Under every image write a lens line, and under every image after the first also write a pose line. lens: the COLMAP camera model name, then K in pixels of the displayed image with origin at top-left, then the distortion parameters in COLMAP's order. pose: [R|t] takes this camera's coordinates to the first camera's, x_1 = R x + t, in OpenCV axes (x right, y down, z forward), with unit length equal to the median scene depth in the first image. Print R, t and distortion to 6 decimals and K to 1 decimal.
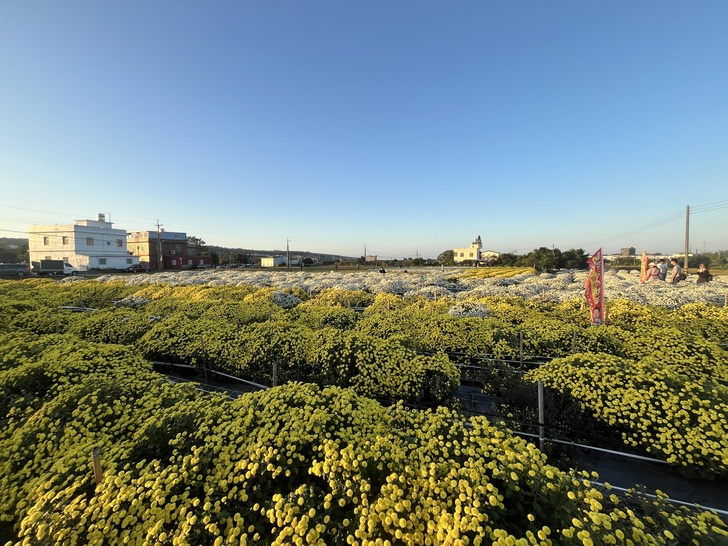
lens RADIAL K [[294.9, 0, 364.0], [0, 294.9, 271.5], [0, 0, 1]] dist [-0.000662, 0.000171]
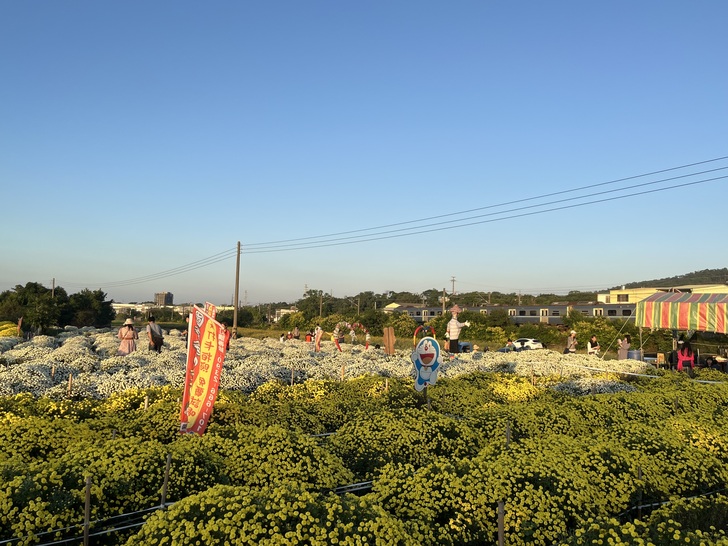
lens RADIAL K [[601.2, 0, 364.4], [0, 601.2, 271.3], [0, 0, 1]] dist [0.013778, -0.004782]
pose [[0.492844, 0.087494, 0.865707, -0.127032], [-0.003289, 0.995112, -0.098700, -0.033142], [-0.870111, 0.045796, 0.490723, 0.087439]]
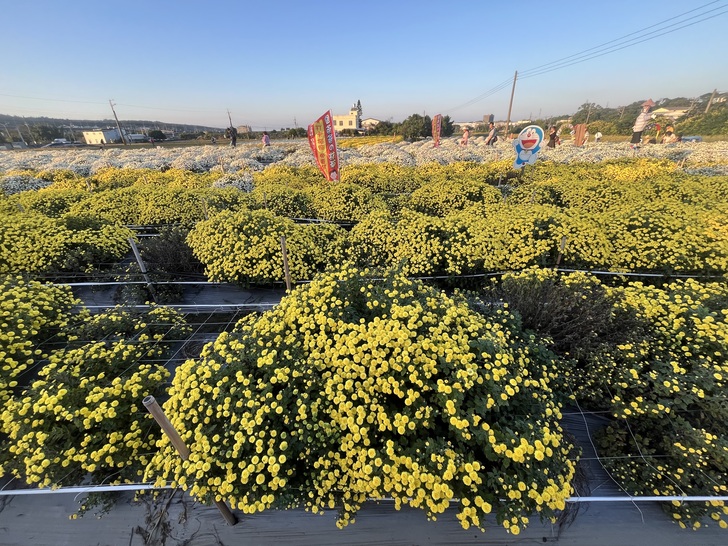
lens RADIAL K [[294.9, 0, 363.6], [0, 294.9, 273.4], [0, 0, 1]] dist [-0.000662, 0.000171]
pose [[0.936635, -0.167855, 0.307473, 0.585496], [0.030689, 0.913668, 0.405300, 0.033695], [-0.348960, -0.370182, 0.860925, -0.186686]]
